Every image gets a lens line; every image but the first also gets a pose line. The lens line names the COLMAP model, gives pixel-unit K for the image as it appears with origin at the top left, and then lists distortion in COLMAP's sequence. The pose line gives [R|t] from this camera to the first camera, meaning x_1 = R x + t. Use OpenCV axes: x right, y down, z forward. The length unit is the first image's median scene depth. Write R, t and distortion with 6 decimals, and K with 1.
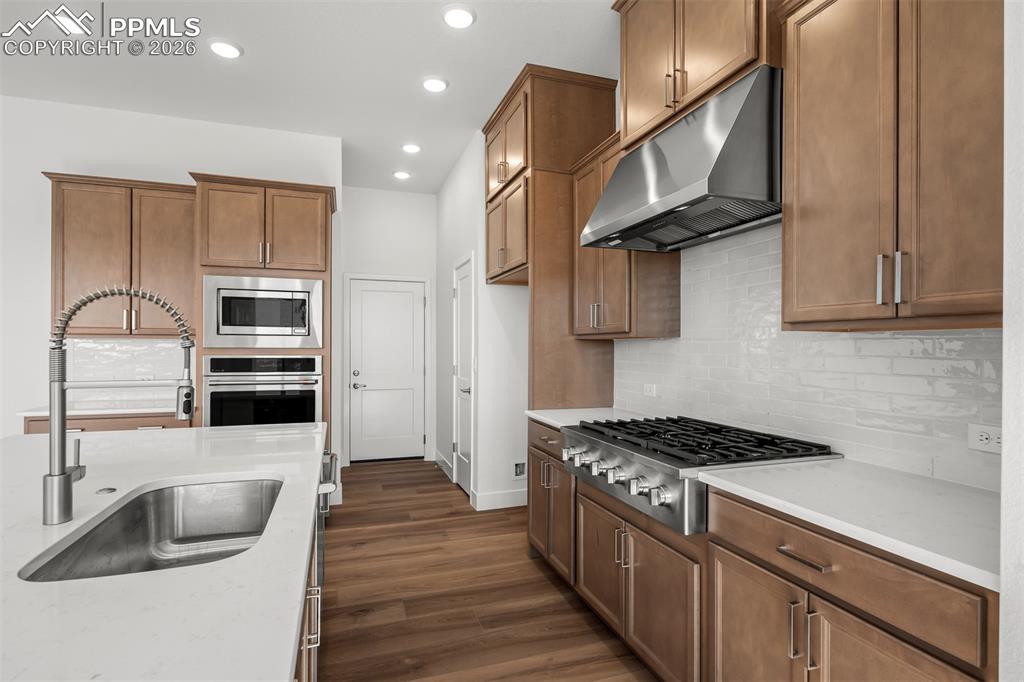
lens RADIAL K [[499.5, 0, 511.4], [0, 499.5, 345.9], [0, 0, 1]] dist [-0.002081, 0.000174]
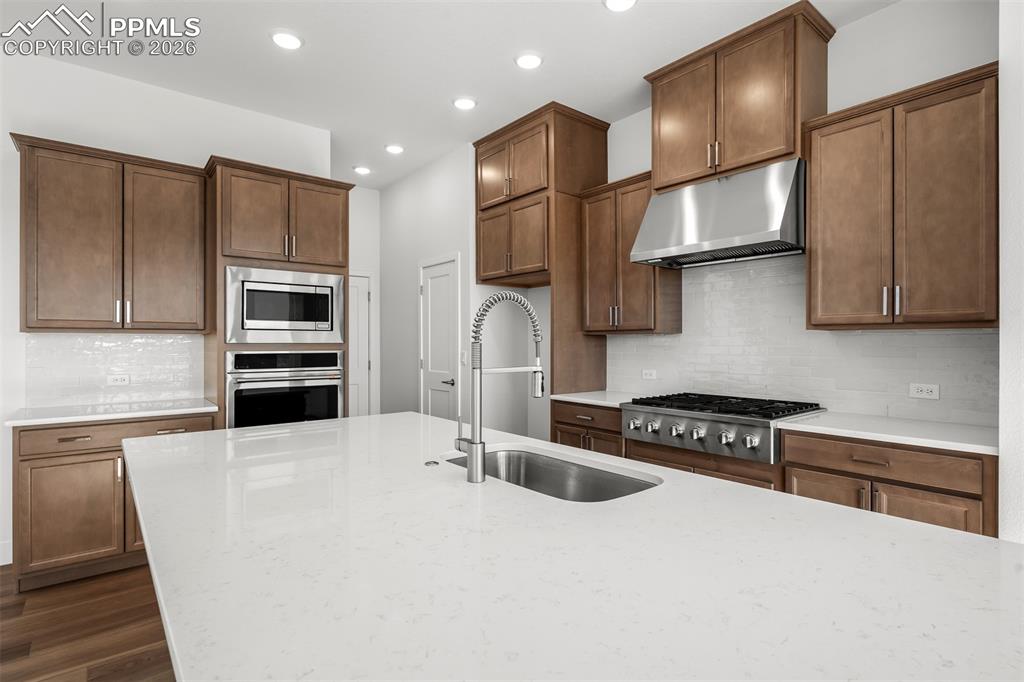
lens RADIAL K [[505.6, 0, 512.0], [0, 505.6, 341.0], [0, 0, 1]] dist [0.003879, 0.000079]
pose [[0.938107, -0.003393, 0.346329, -0.442874], [0.003078, 0.999994, 0.001461, -0.000172], [-0.346332, -0.000305, 0.938112, -0.082613]]
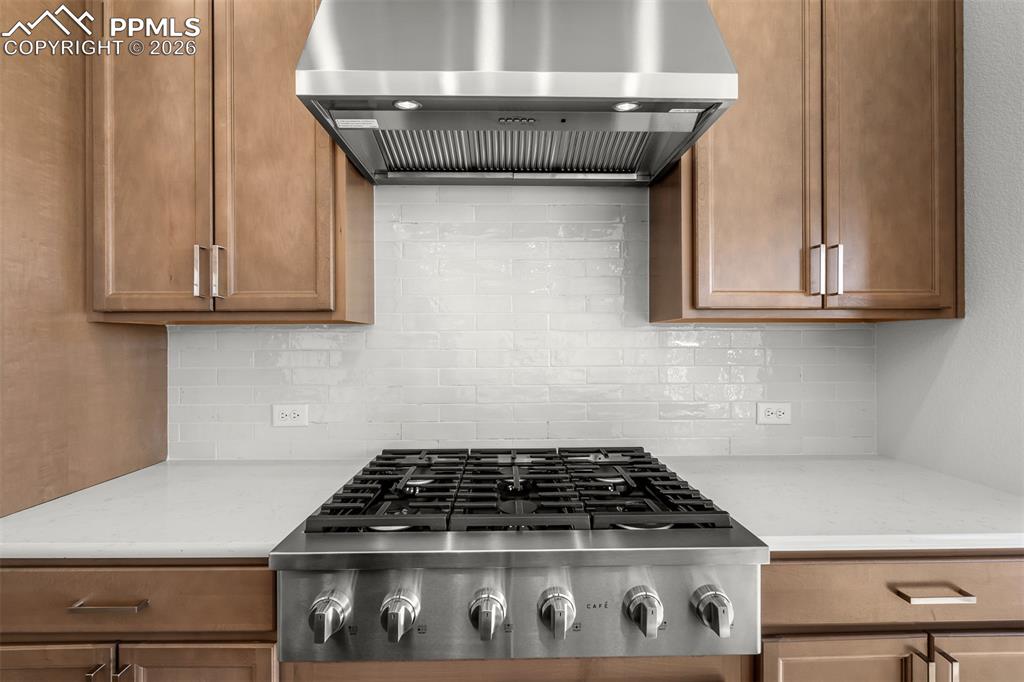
lens RADIAL K [[454.9, 0, 510.0], [0, 454.9, 339.0], [0, 0, 1]] dist [-0.001874, -0.000188]
pose [[0.307474, -0.006574, 0.951534, -0.123534], [0.000645, 0.999977, 0.006700, -0.001360], [-0.951556, -0.001446, 0.307471, 0.532261]]
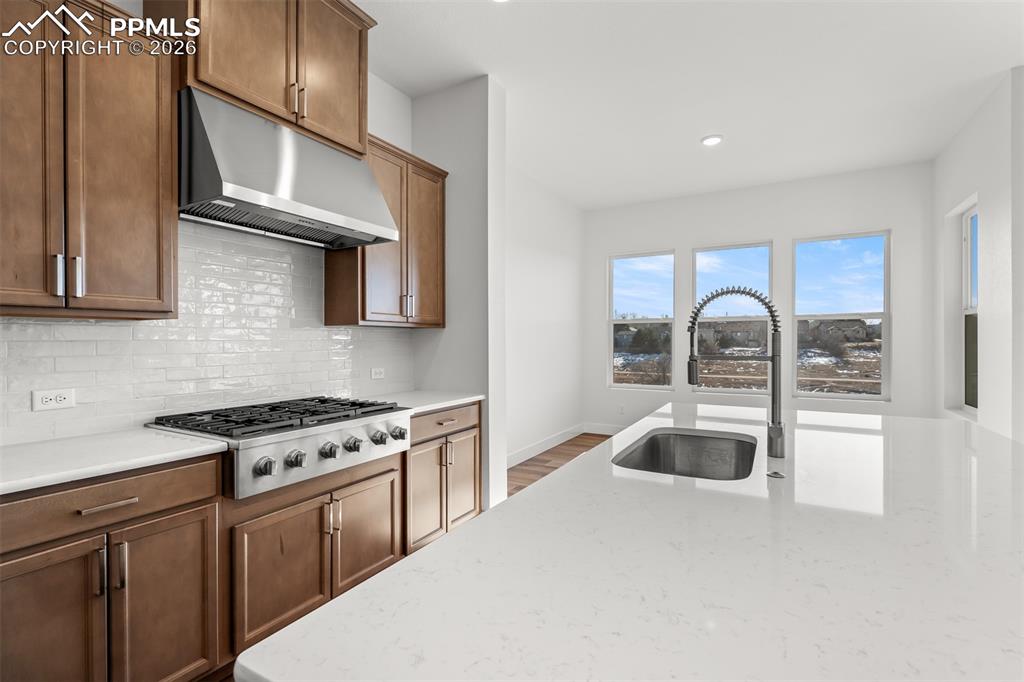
lens RADIAL K [[474.2, 0, 512.0], [0, 474.2, 341.0], [0, 0, 1]] dist [0.002282, 0.000153]
pose [[-0.662394, -0.008442, 0.749108, -0.498246], [-0.008253, 0.999958, 0.003972, 0.006176], [-0.749110, -0.003551, -0.662436, 0.851495]]
